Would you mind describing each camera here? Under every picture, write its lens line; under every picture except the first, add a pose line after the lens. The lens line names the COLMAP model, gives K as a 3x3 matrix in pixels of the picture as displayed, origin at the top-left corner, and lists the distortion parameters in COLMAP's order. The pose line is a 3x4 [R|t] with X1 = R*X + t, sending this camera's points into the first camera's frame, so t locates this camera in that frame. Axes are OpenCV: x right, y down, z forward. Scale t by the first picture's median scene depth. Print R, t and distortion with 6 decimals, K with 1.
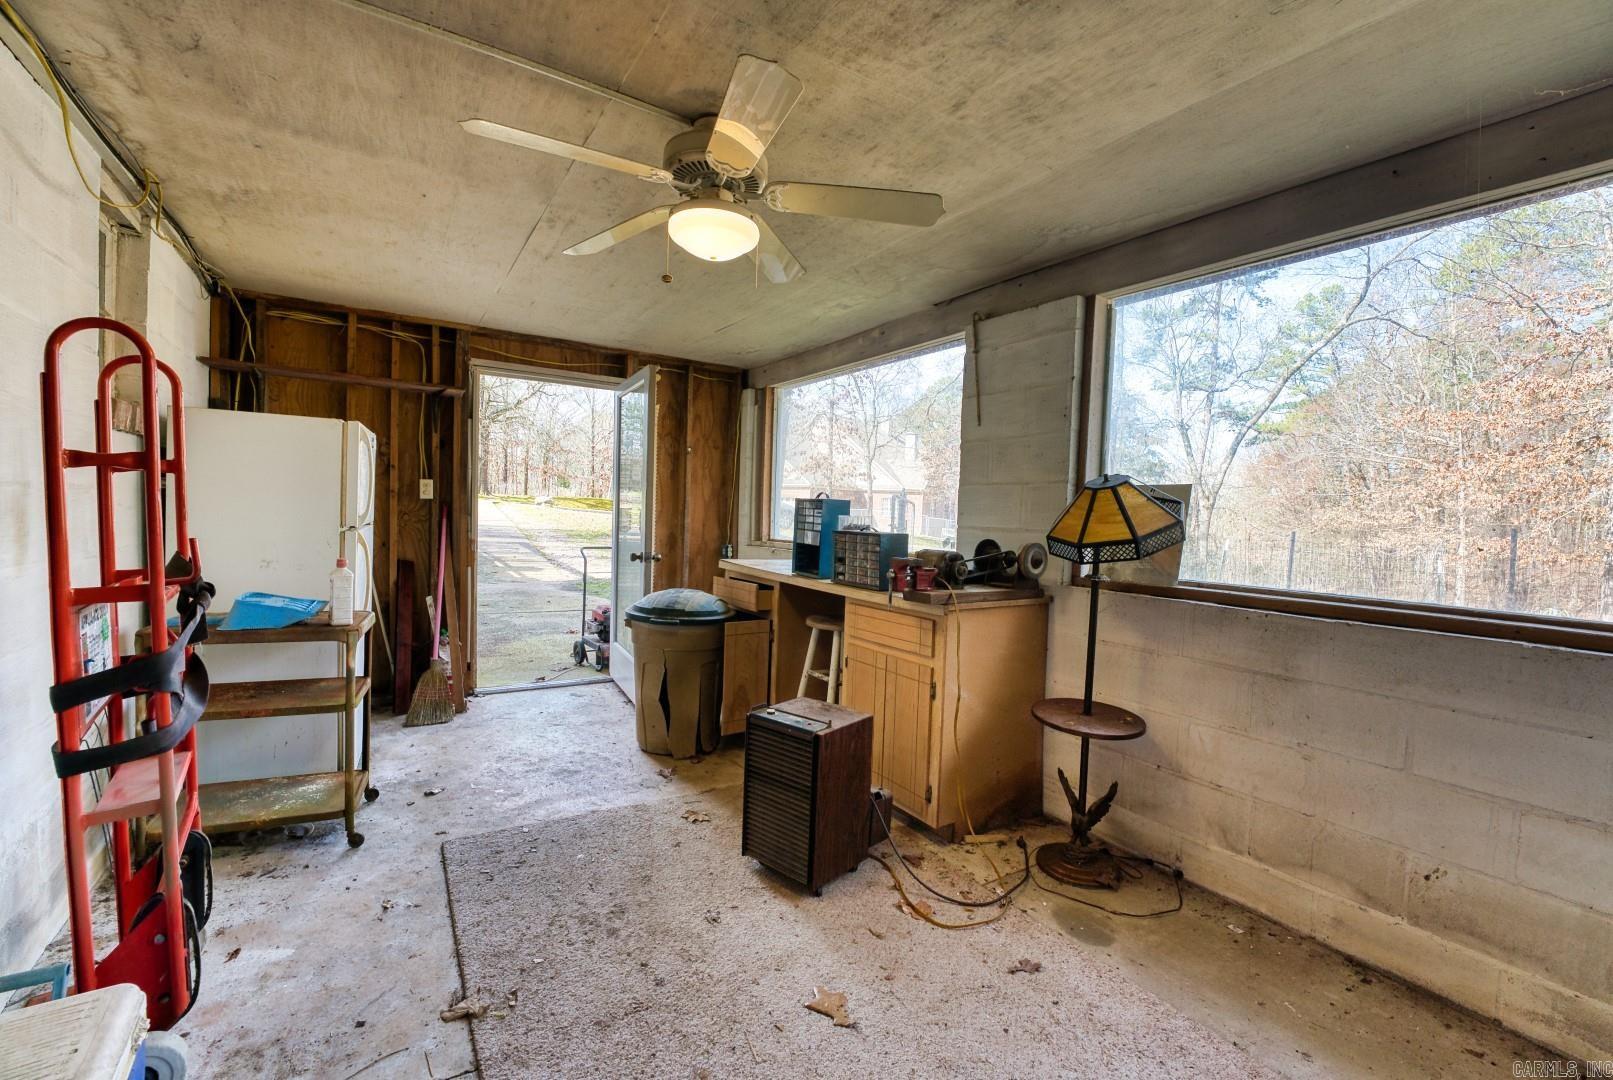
lens RADIAL K [[628.3, 0, 799.5], [0, 628.3, 537.9], [0, 0, 1]] dist [-0.023352, 0.000853]
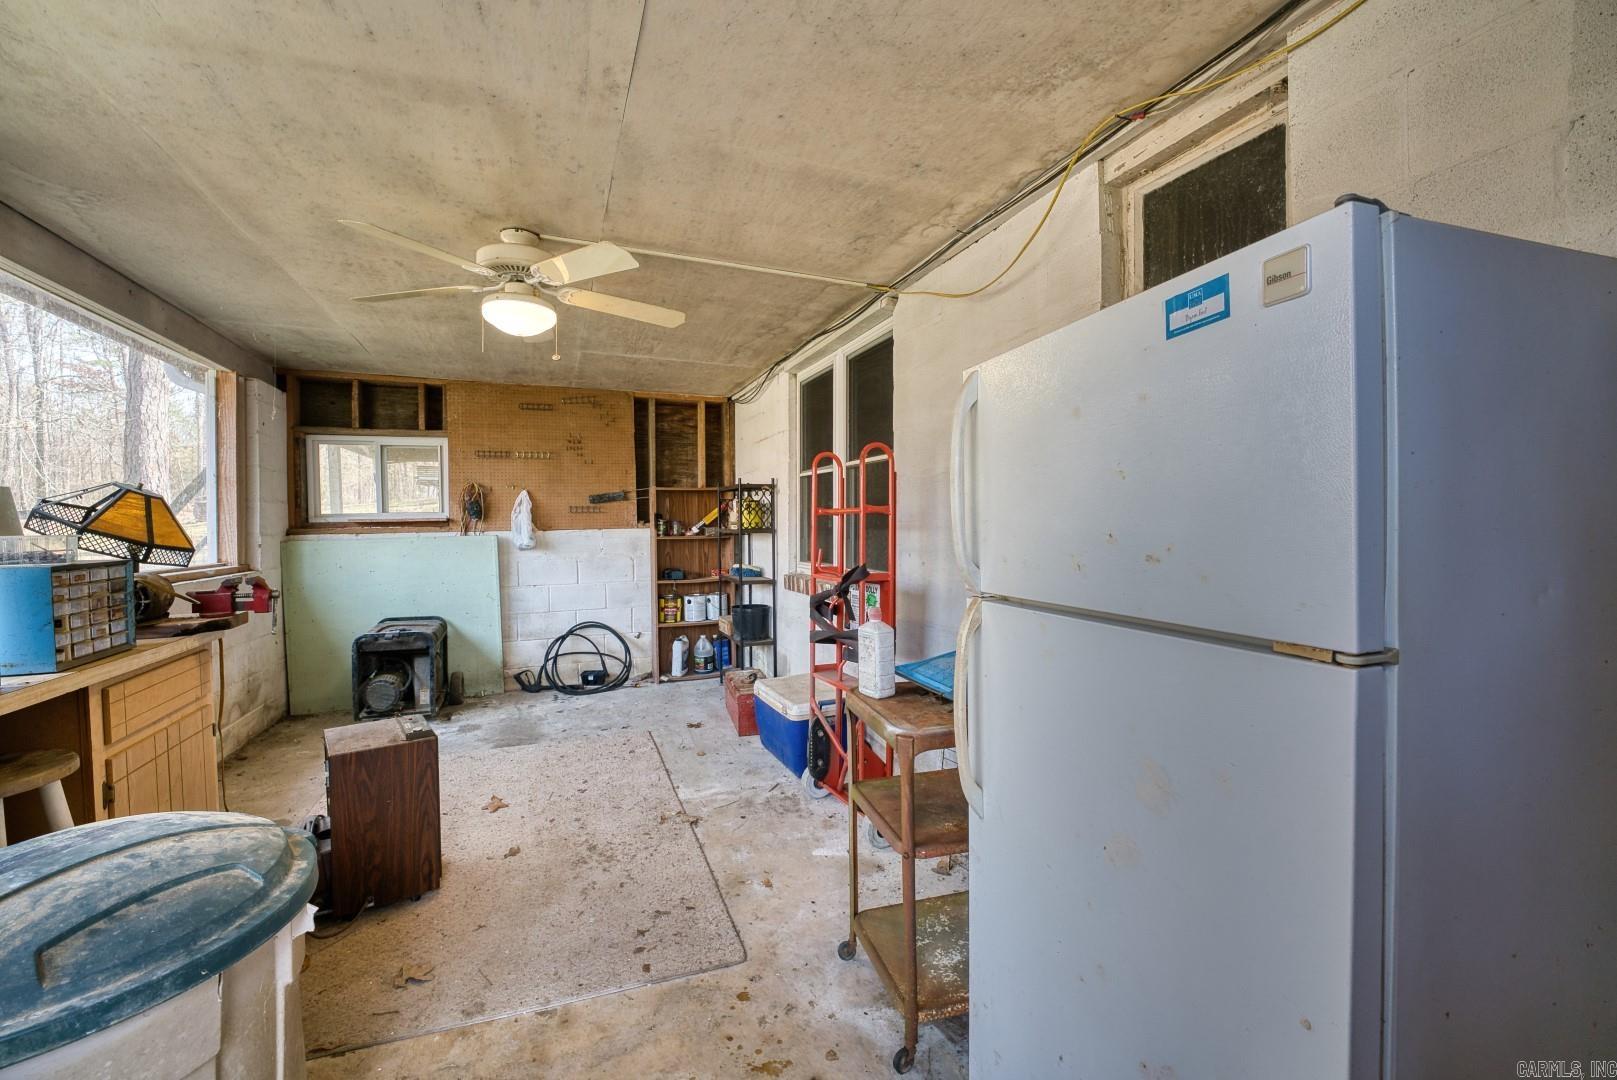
lens RADIAL K [[629.8, 0, 809.9], [0, 629.8, 532.8], [0, 0, 1]] dist [-0.023352, 0.000853]
pose [[-0.980185, -0.032476, 0.195403, -0.997756], [-0.019701, 0.997561, 0.066969, -0.133786], [-0.197102, 0.061792, -0.978434, 2.177091]]
